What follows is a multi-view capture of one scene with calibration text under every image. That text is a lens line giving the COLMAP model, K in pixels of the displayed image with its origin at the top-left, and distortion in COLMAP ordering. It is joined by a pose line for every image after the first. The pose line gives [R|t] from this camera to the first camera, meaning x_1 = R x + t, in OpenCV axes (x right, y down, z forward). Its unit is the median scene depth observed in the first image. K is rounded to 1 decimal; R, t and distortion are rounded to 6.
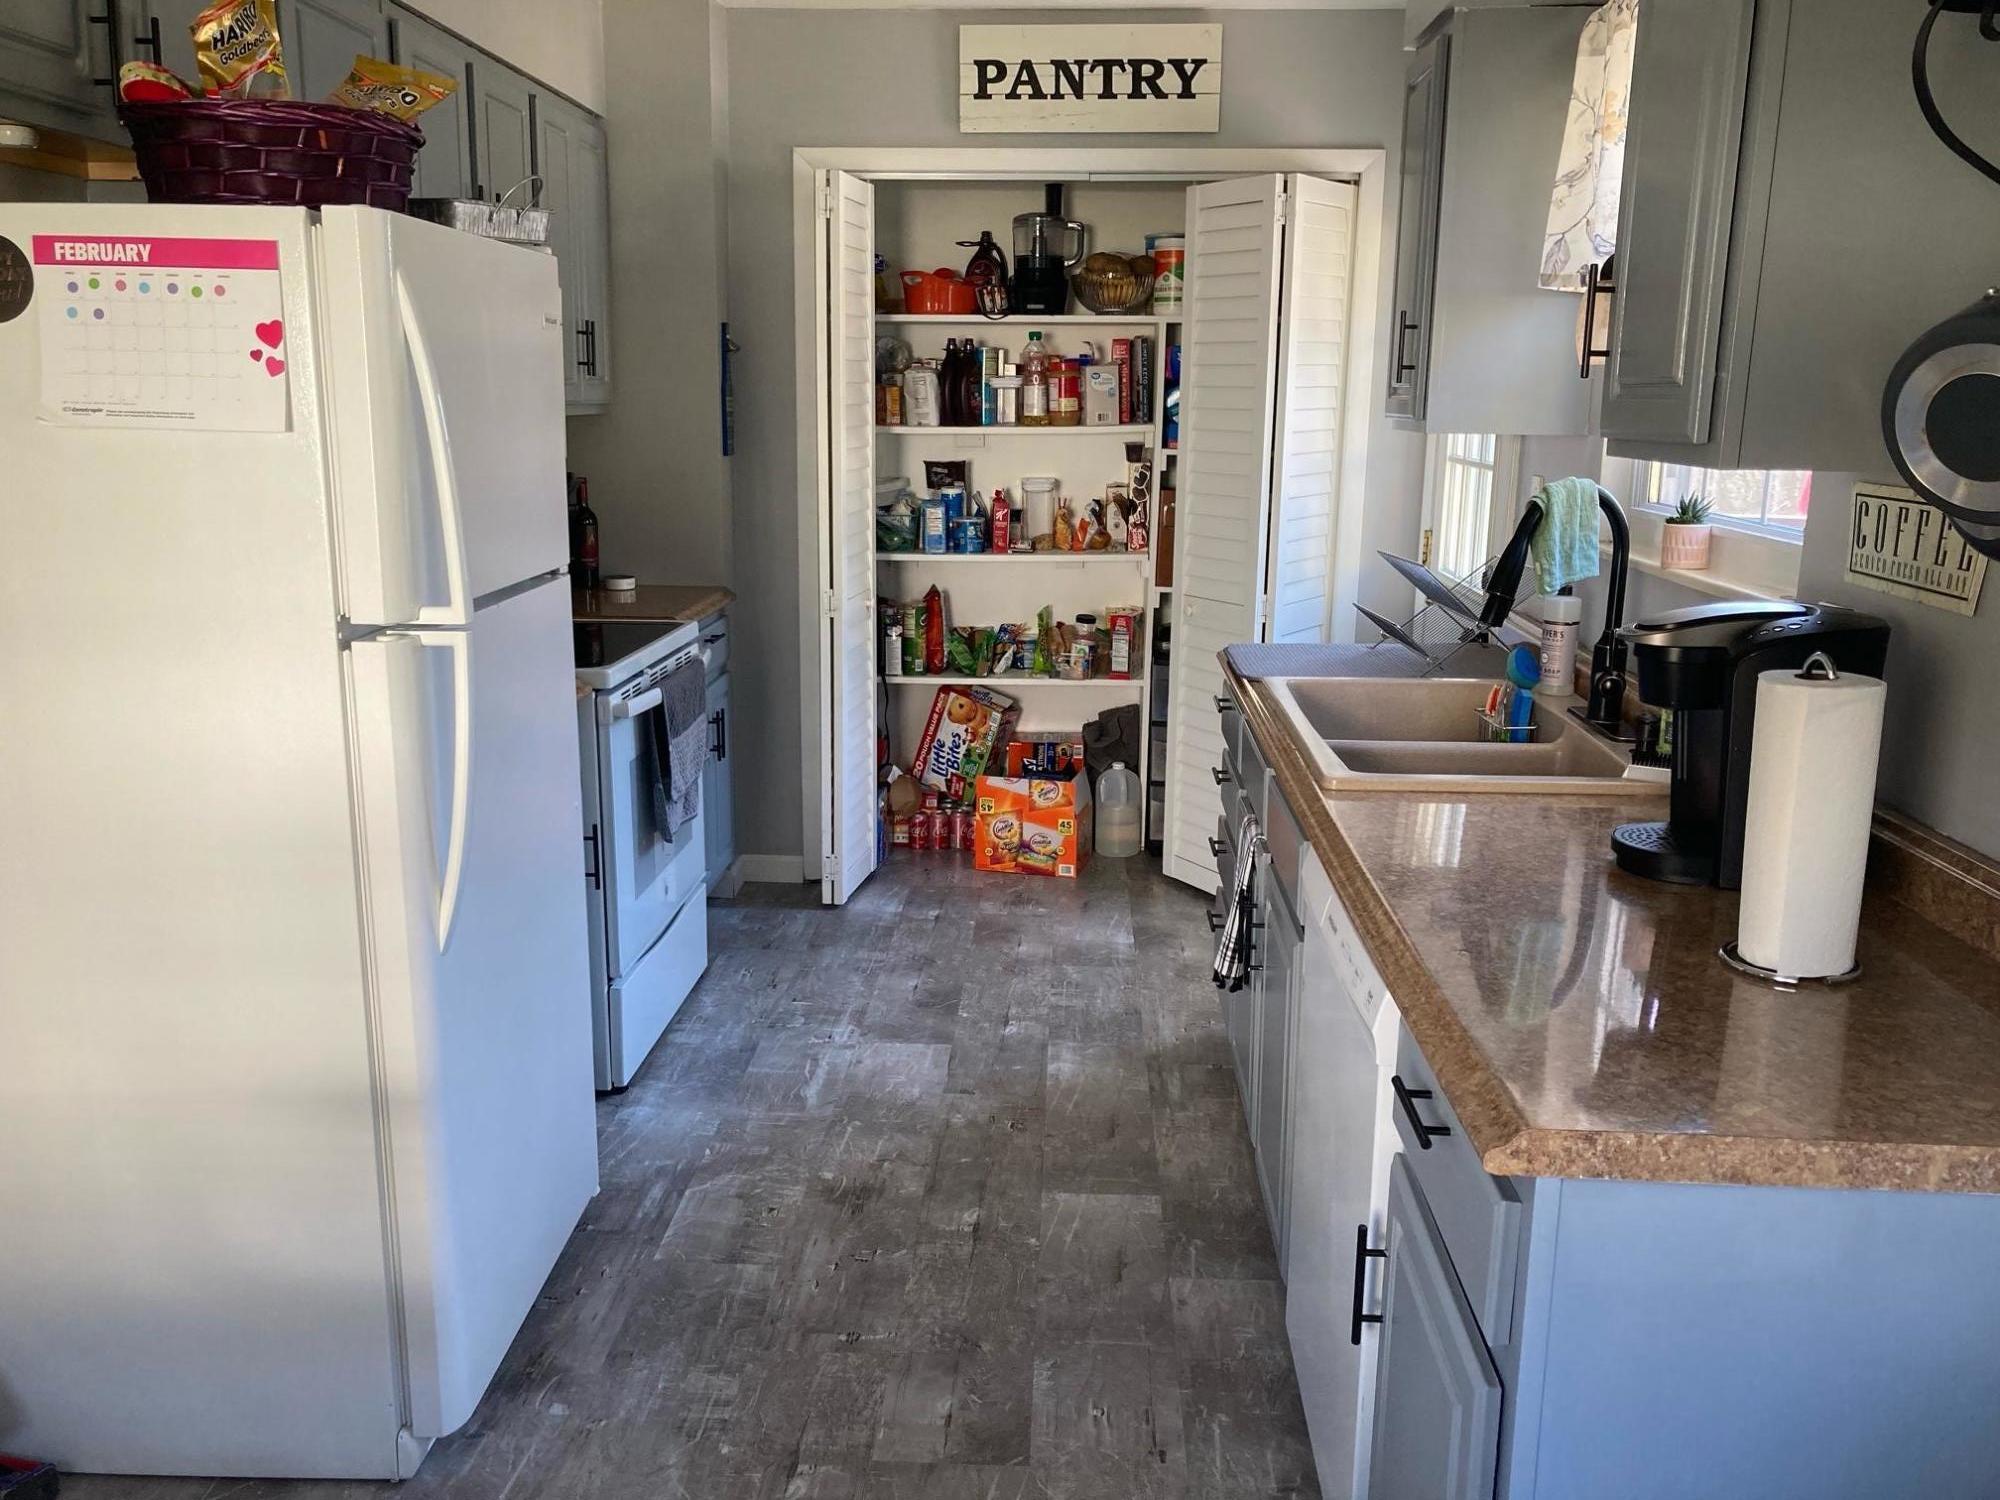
lens RADIAL K [[1641.7, 0, 1002.3], [0, 1641.7, 764.8], [0, 0, 1]] dist [0.026264, -0.045239]
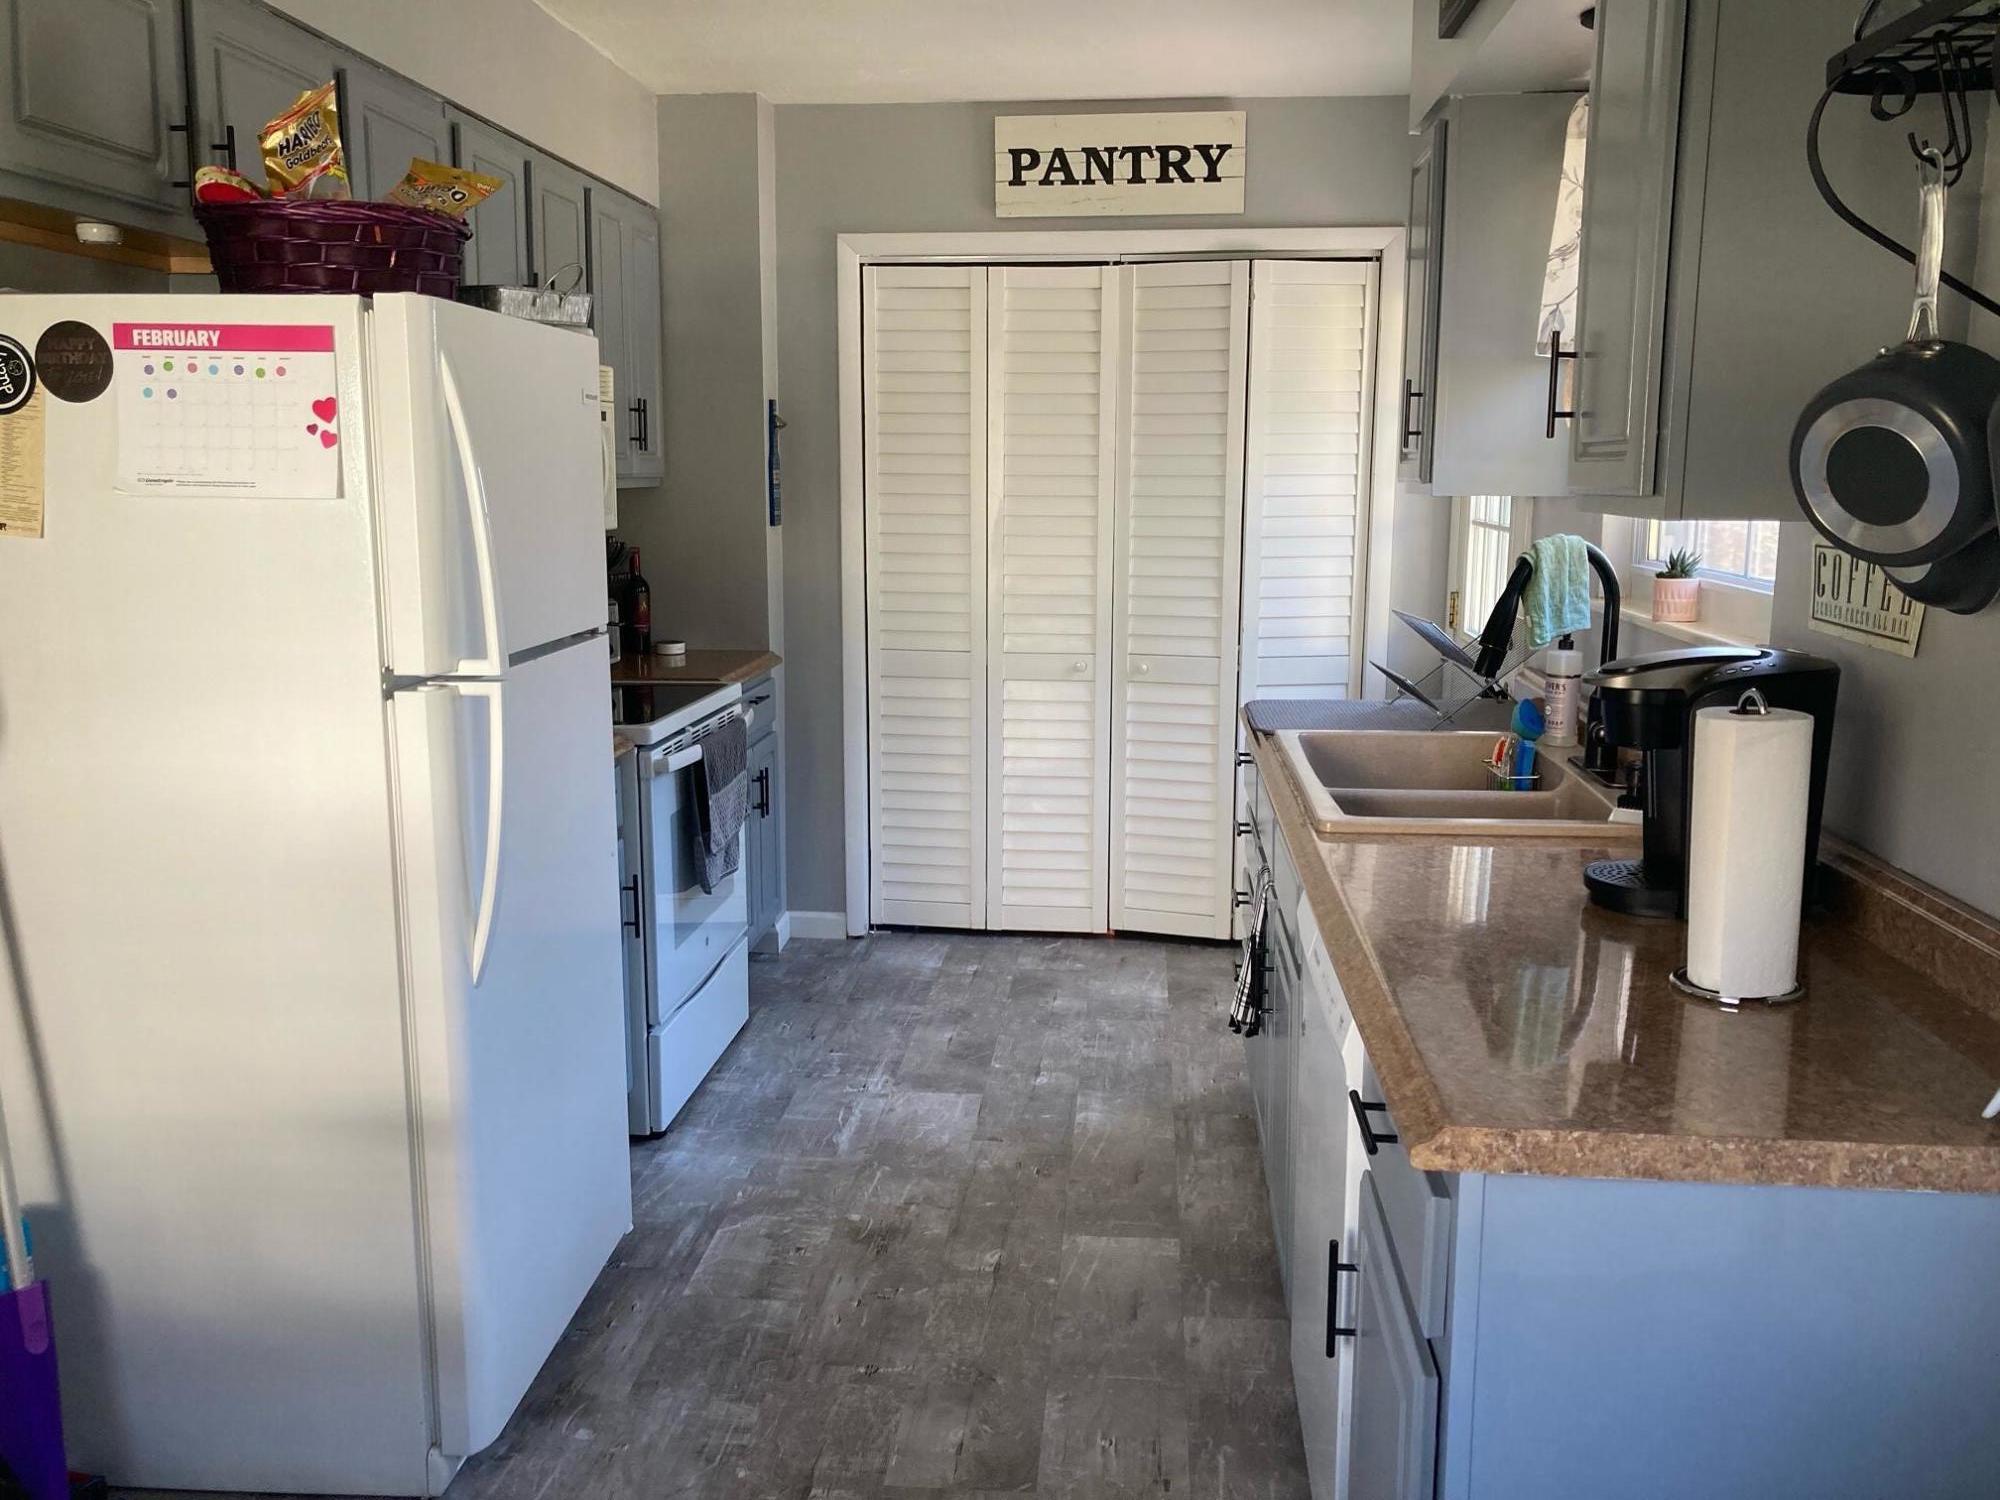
lens RADIAL K [[1641.7, 0, 1009.3], [0, 1641.7, 746.6], [0, 0, 1]] dist [0.026264, -0.045239]
pose [[0.999352, -0.003635, -0.035815, 0.027813], [0.001688, 0.998526, -0.054248, 0.012563], [0.035960, 0.054152, 0.997885, -0.036155]]
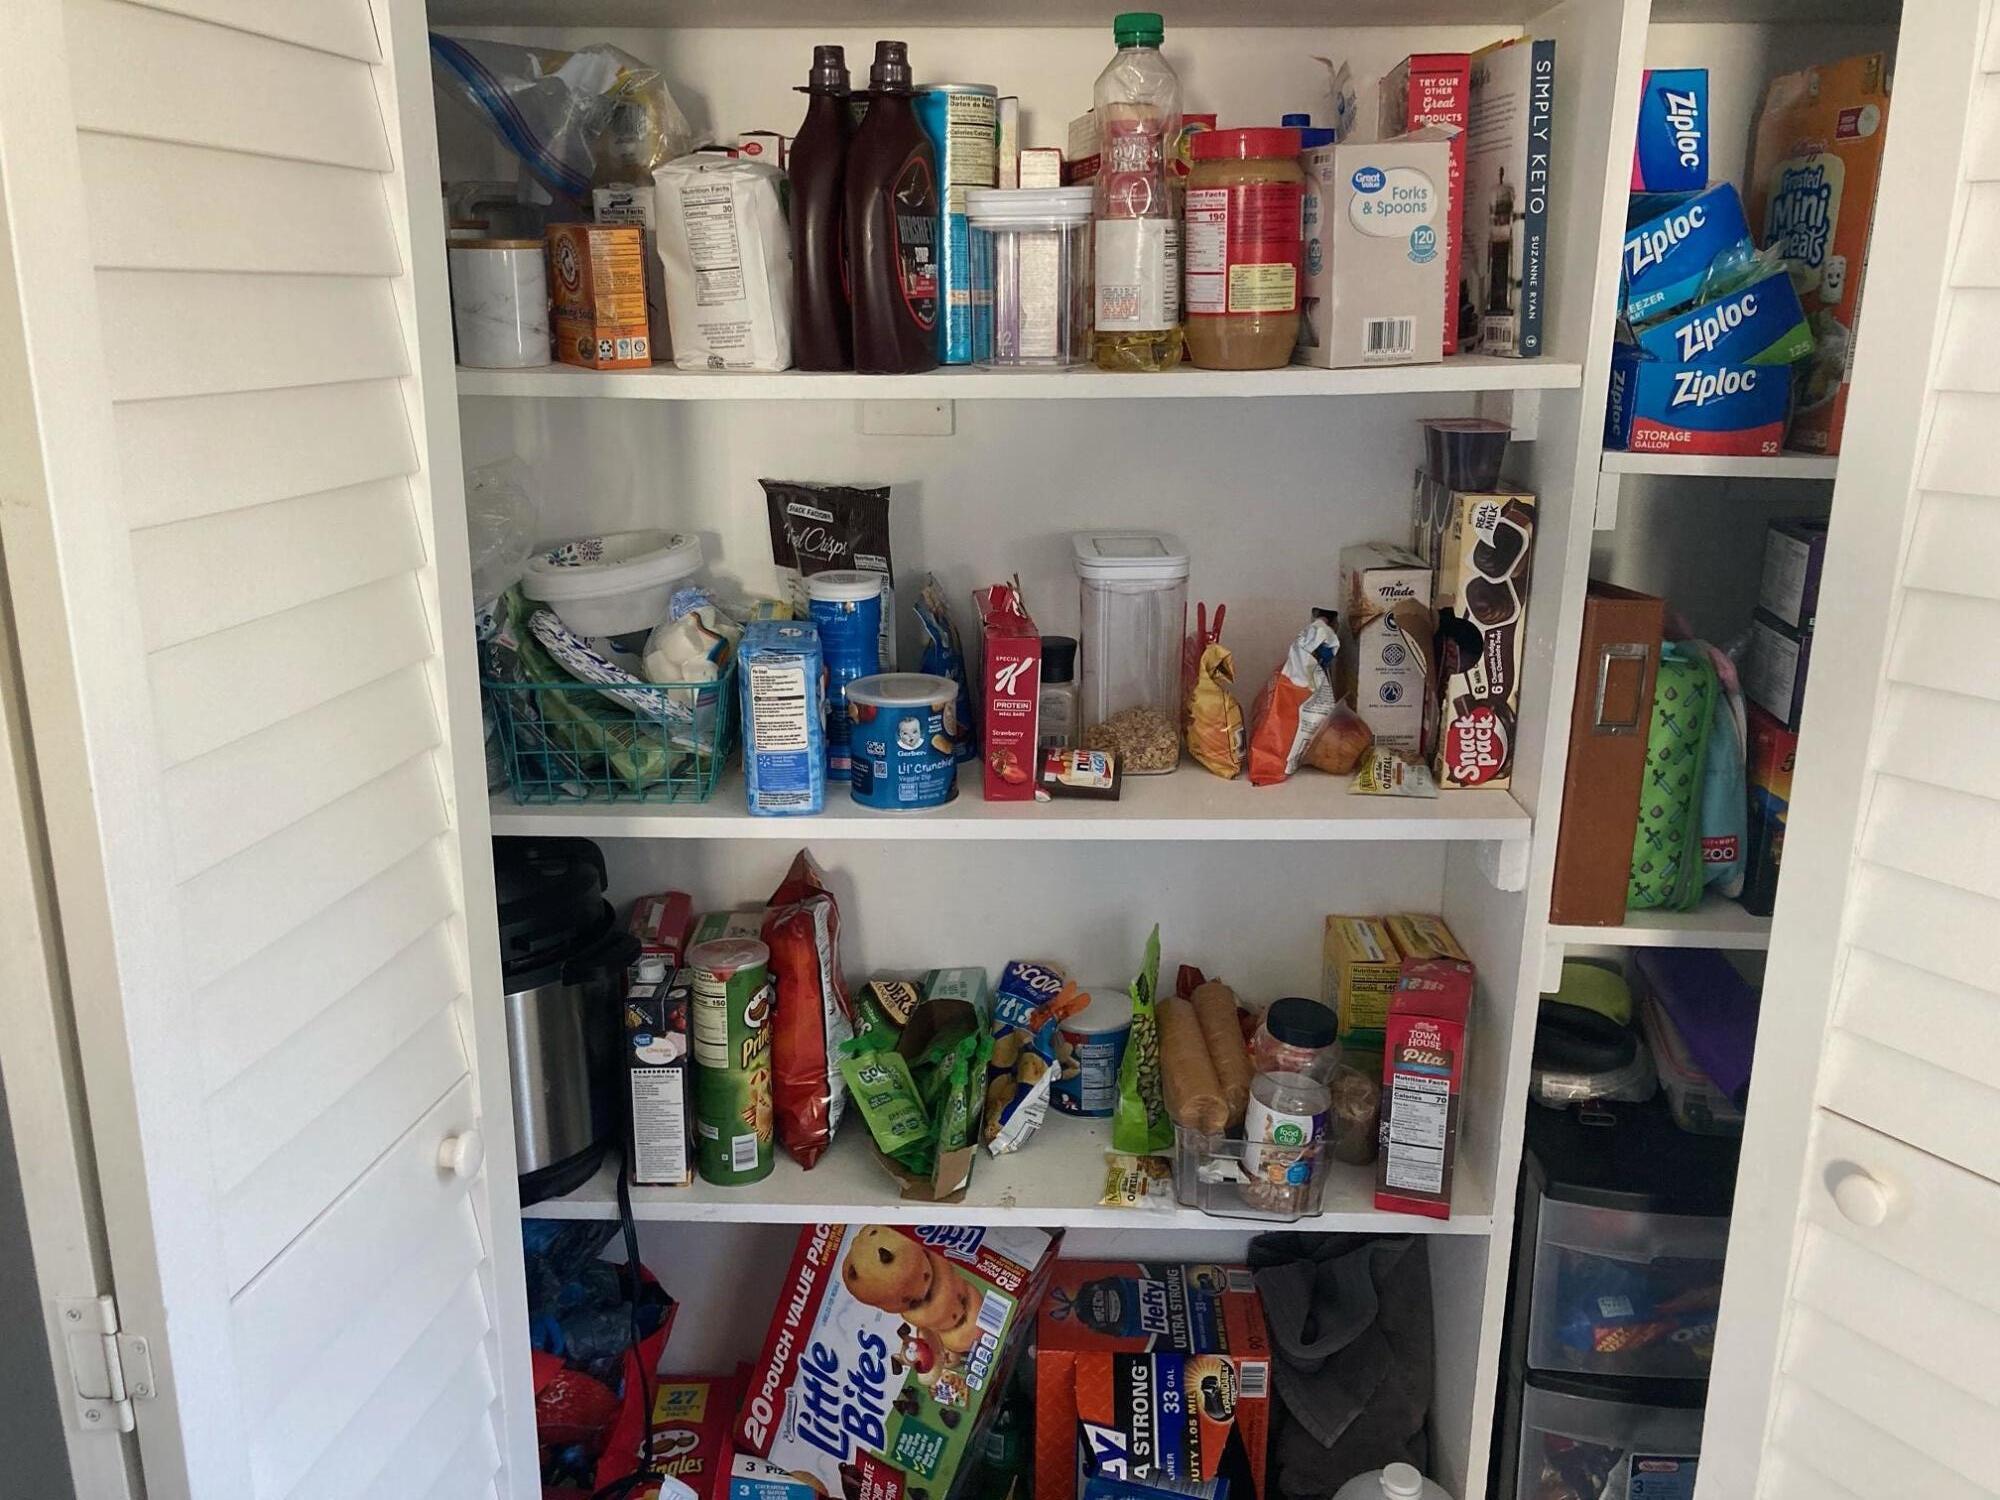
lens RADIAL K [[1641.7, 0, 988.2], [0, 1641.7, 737.4], [0, 0, 1]] dist [0.026264, -0.045239]
pose [[0.999961, -0.007316, 0.004888, -0.007443], [0.007166, 0.999528, 0.029888, -0.171998], [-0.005104, -0.029852, 0.999541, 0.813485]]
